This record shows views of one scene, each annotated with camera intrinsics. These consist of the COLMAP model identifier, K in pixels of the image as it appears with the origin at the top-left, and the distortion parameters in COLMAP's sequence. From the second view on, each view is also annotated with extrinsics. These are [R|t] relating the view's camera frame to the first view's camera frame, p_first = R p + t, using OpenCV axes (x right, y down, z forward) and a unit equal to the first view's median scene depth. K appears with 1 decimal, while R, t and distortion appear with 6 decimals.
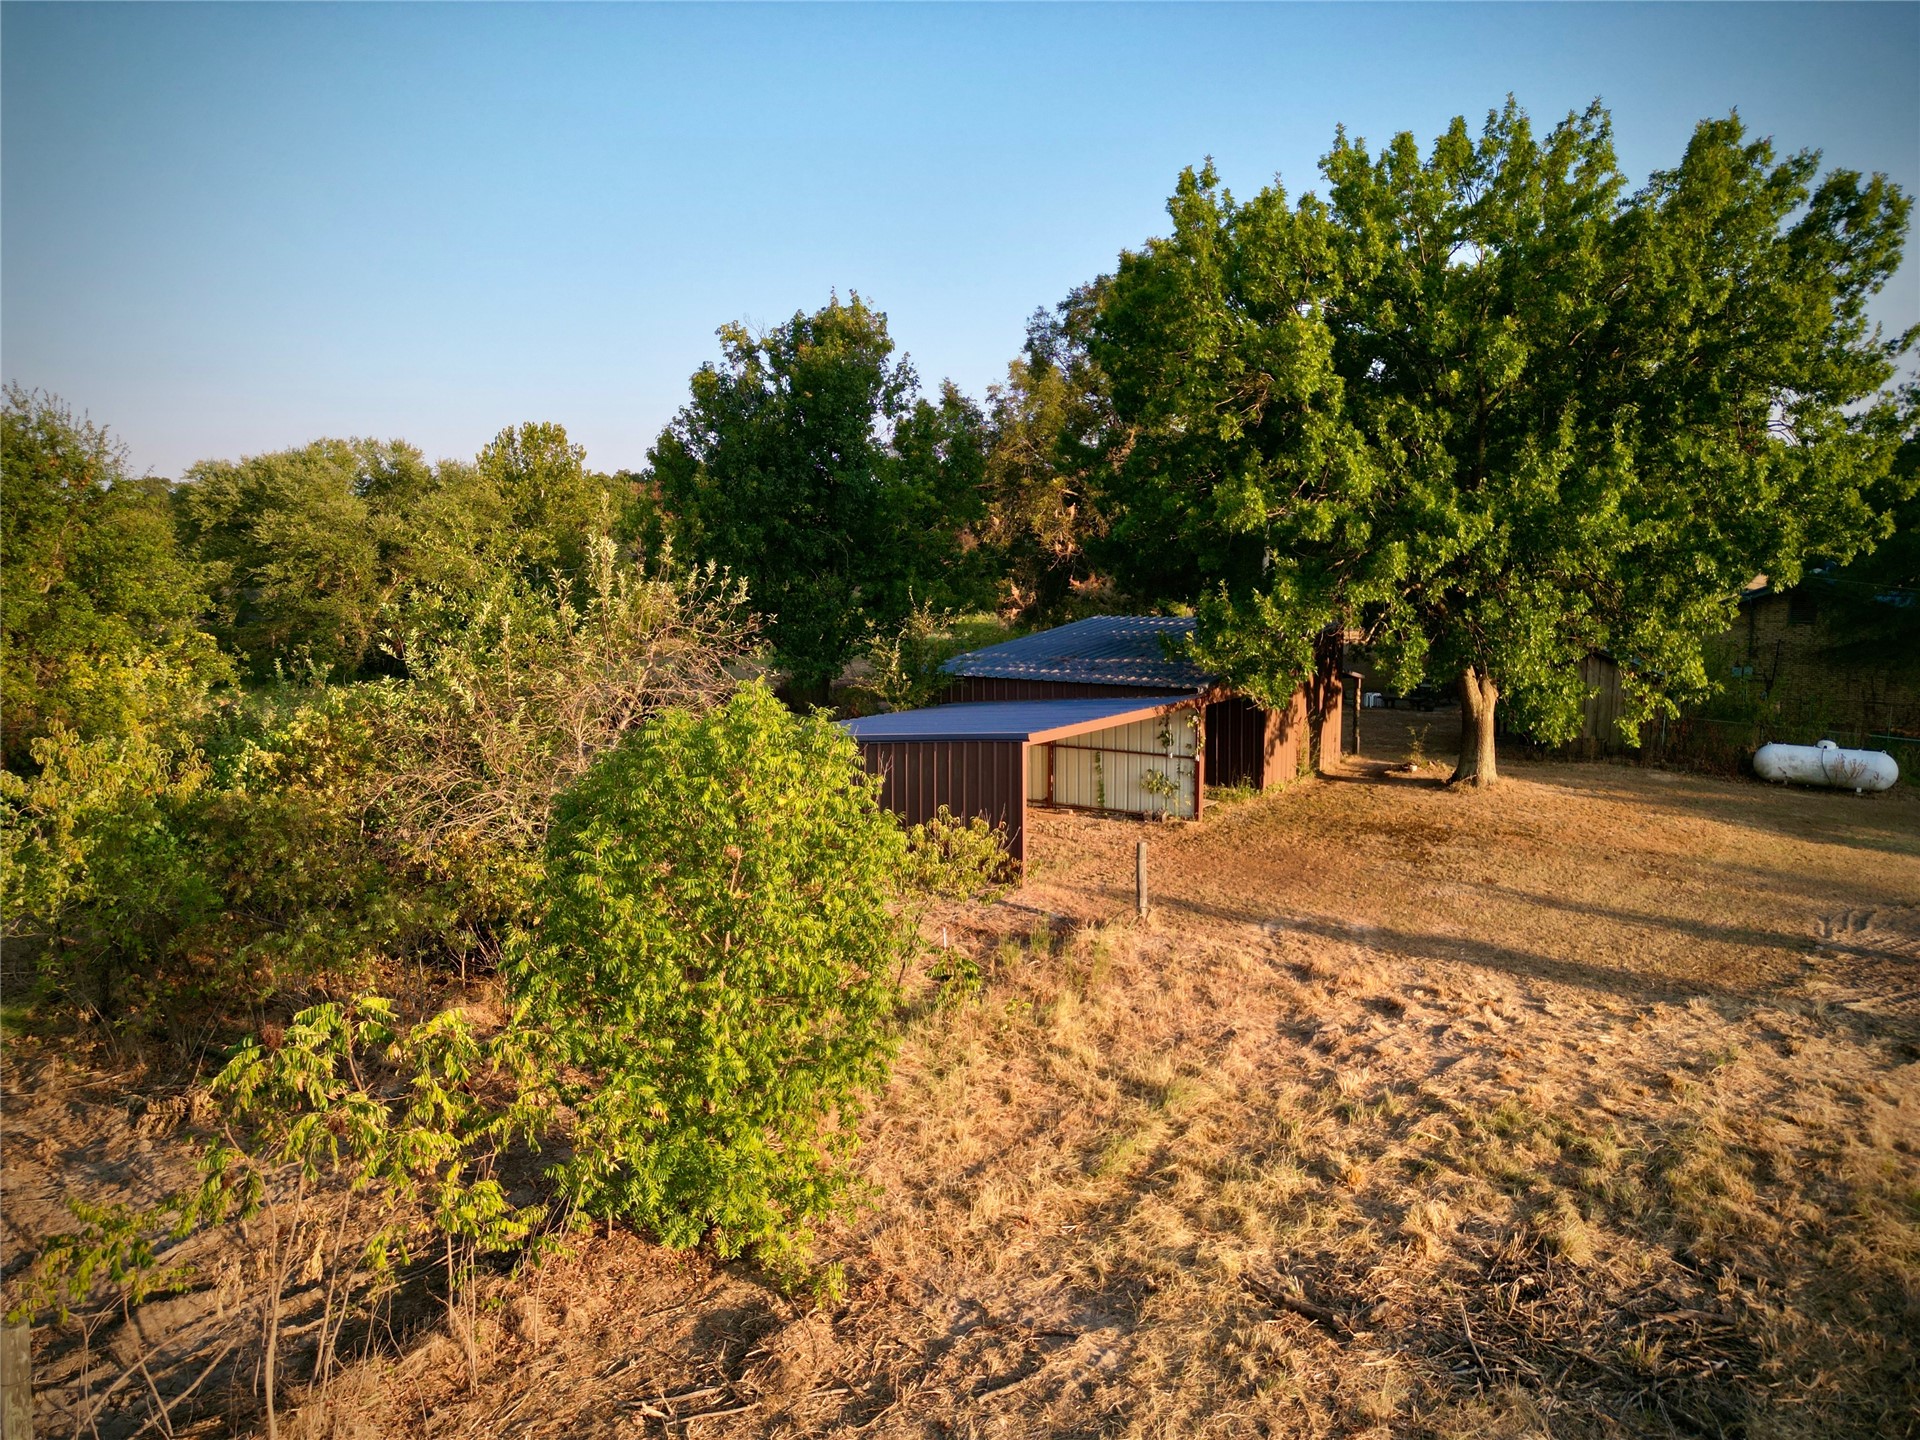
lens RADIAL K [[1344.5, 0, 960.0], [0, 1344.5, 720.0], [0, 0, 1]] dist [0.057633, -0.059470]
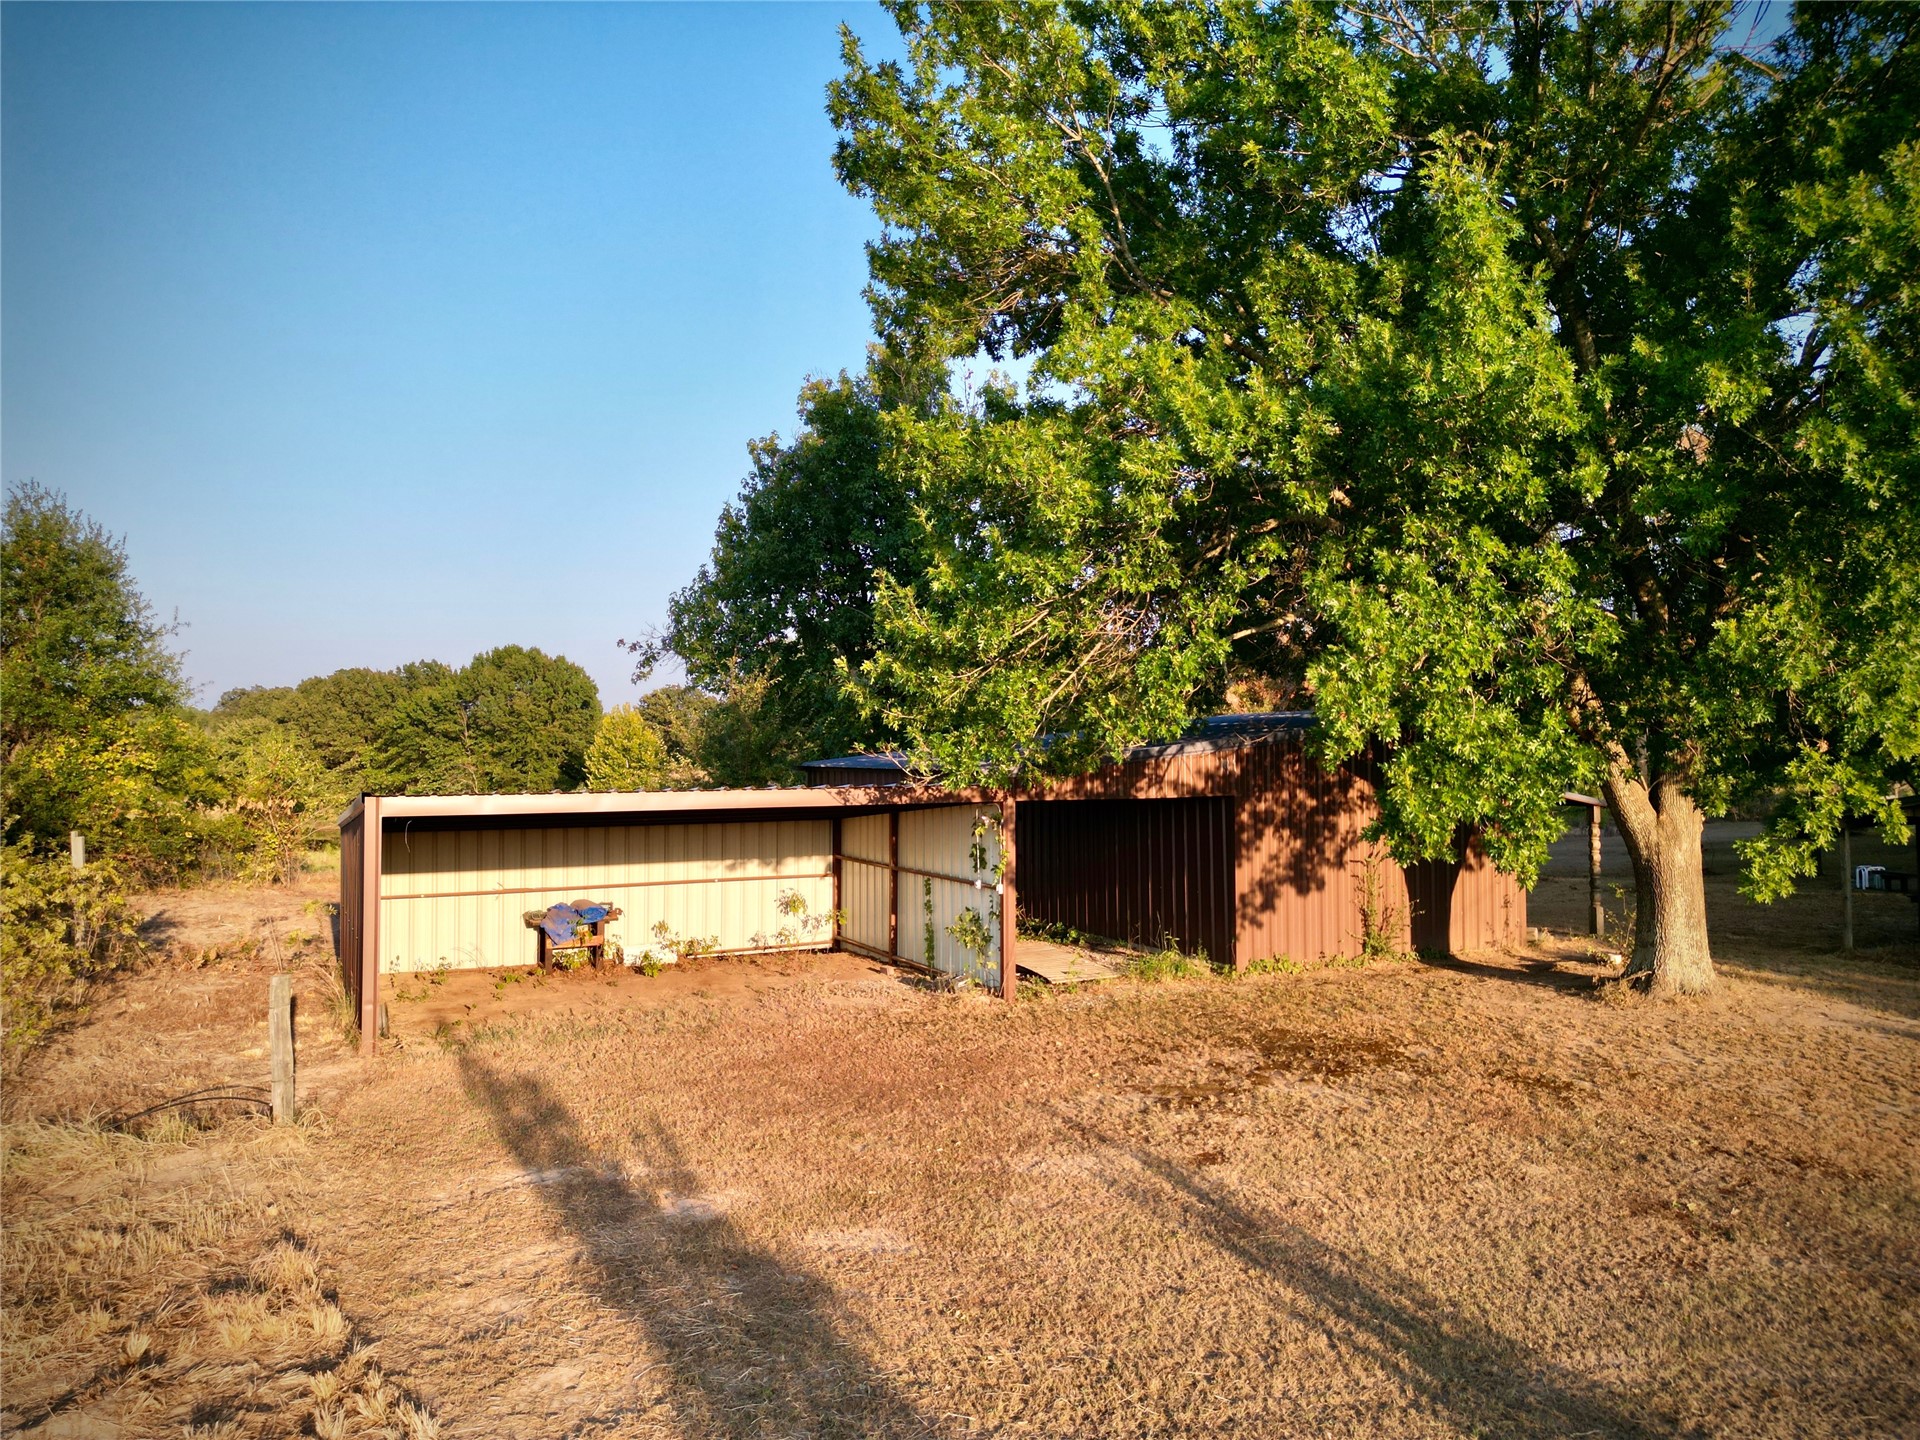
lens RADIAL K [[1344.5, 0, 960.0], [0, 1344.5, 720.0], [0, 0, 1]] dist [0.057633, -0.059470]
pose [[0.841897, -0.015356, -0.539419, 0.444220], [-0.064207, 0.989644, -0.128385, 0.028687], [0.535804, 0.142721, 0.832193, 0.441123]]
